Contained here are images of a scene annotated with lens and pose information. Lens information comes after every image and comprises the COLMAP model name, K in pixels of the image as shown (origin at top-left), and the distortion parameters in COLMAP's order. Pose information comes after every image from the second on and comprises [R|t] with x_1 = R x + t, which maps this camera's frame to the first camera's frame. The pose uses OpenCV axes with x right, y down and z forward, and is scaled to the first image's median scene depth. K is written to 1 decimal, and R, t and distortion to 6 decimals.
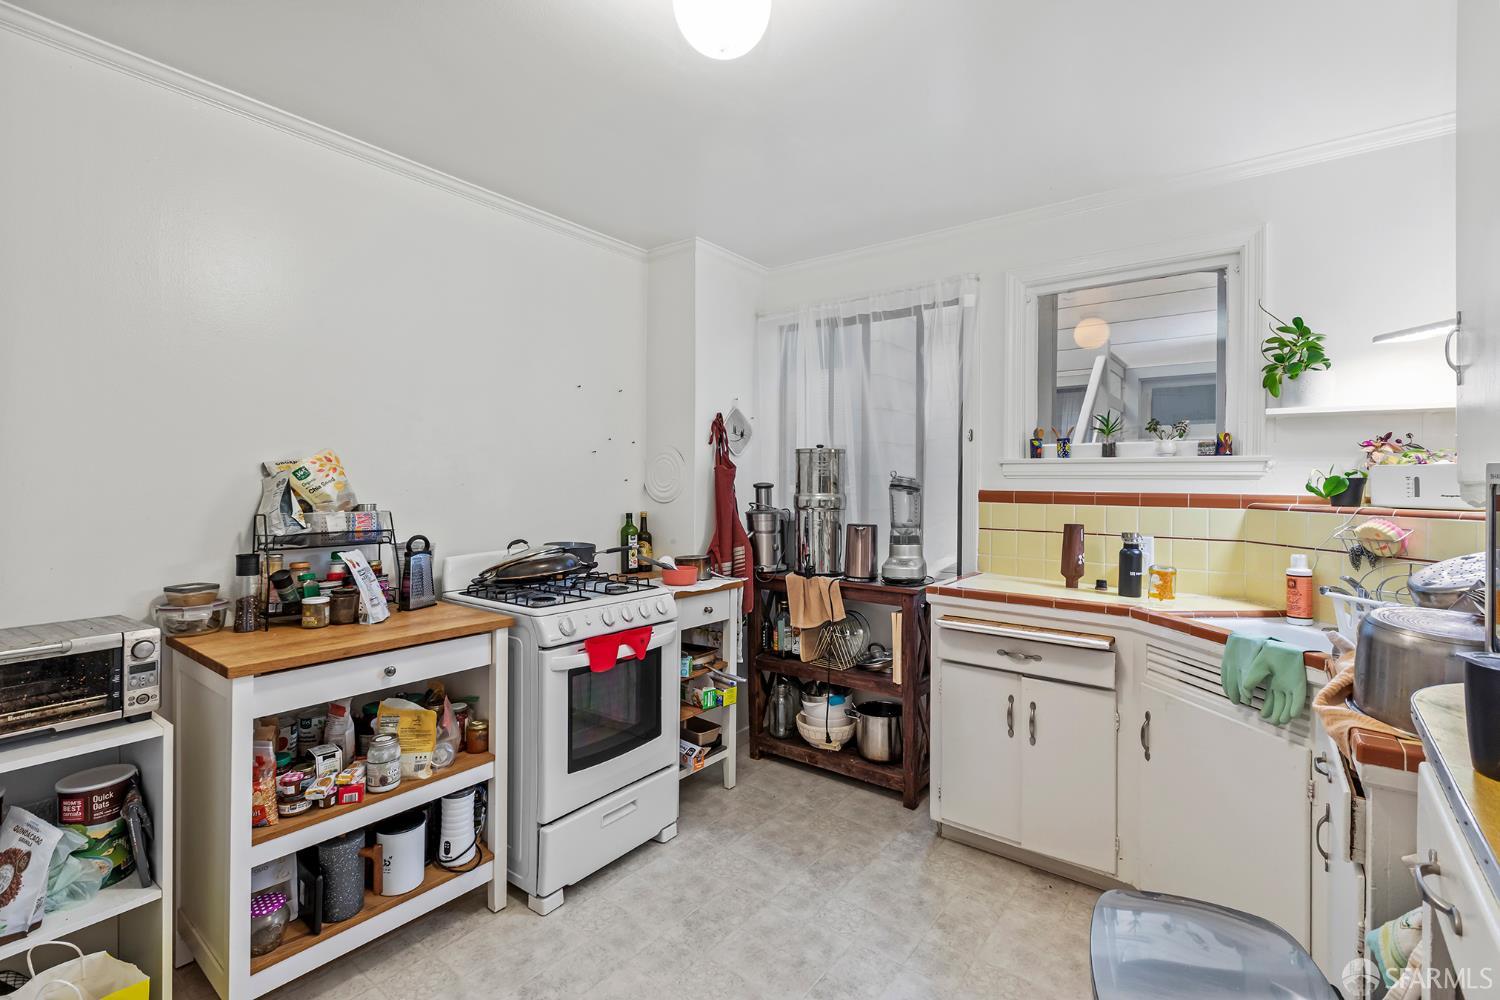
lens RADIAL K [[673.3, 0, 747.0], [0, 673.3, 474.2], [0, 0, 1]] dist [-0.000881, 0.000047]
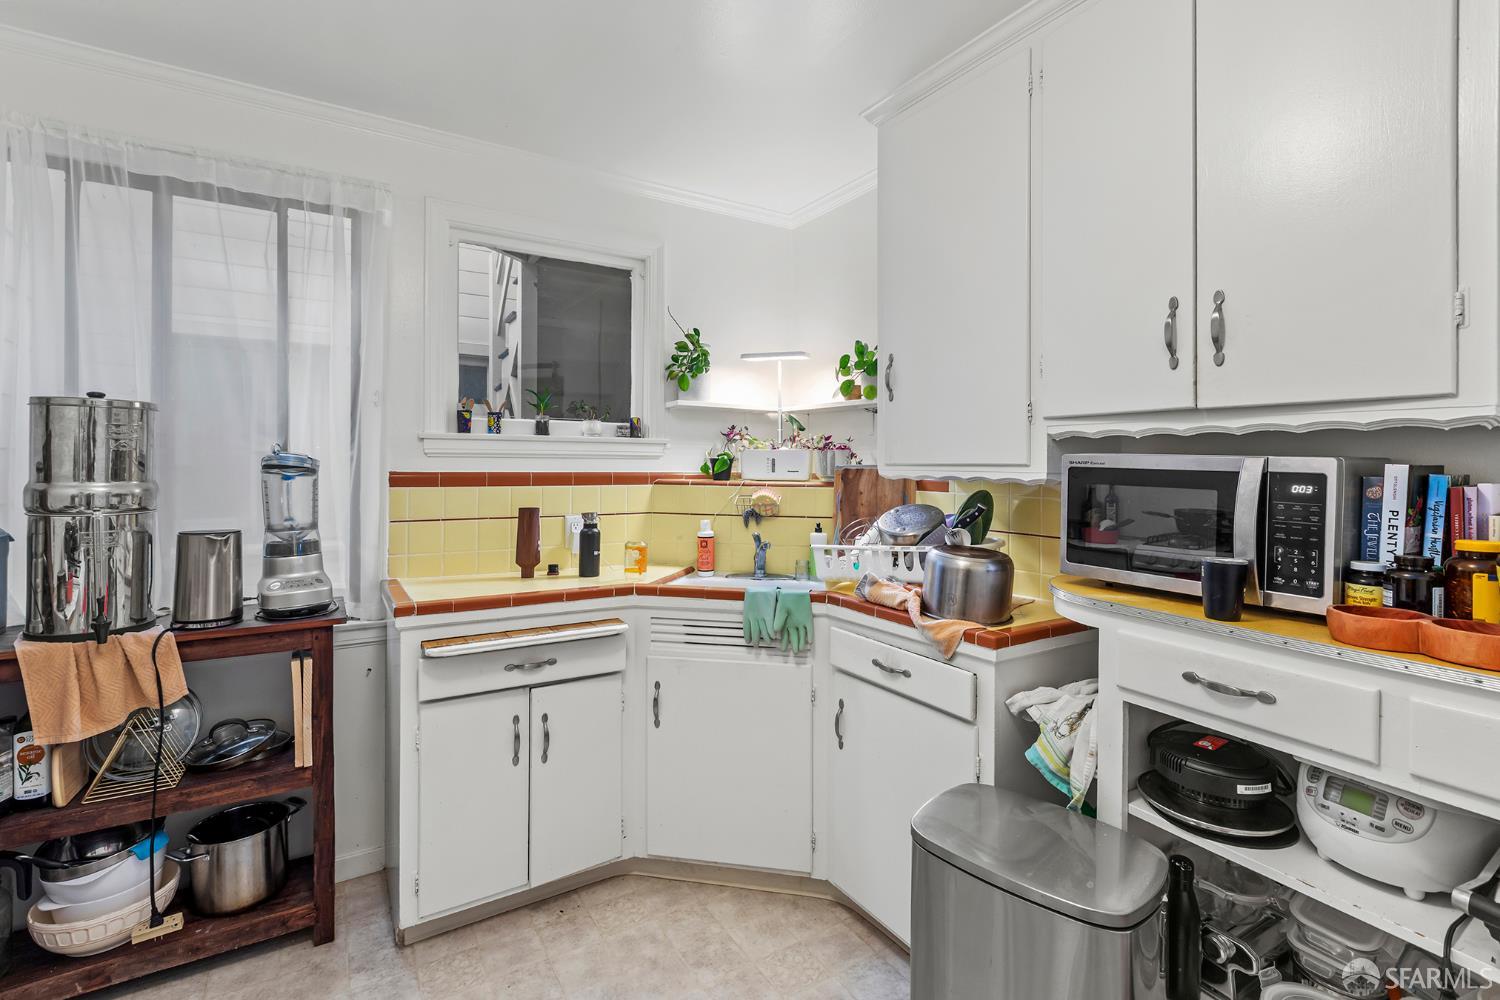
lens RADIAL K [[703.5, 0, 753.4], [0, 703.5, 455.1], [0, 0, 1]] dist [-0.001069, -0.000941]
pose [[0.335454, 0.006253, 0.942036, -0.307498], [-0.015202, 0.999884, -0.001224, -0.000473], [-0.941934, -0.013910, 0.335510, 0.392770]]
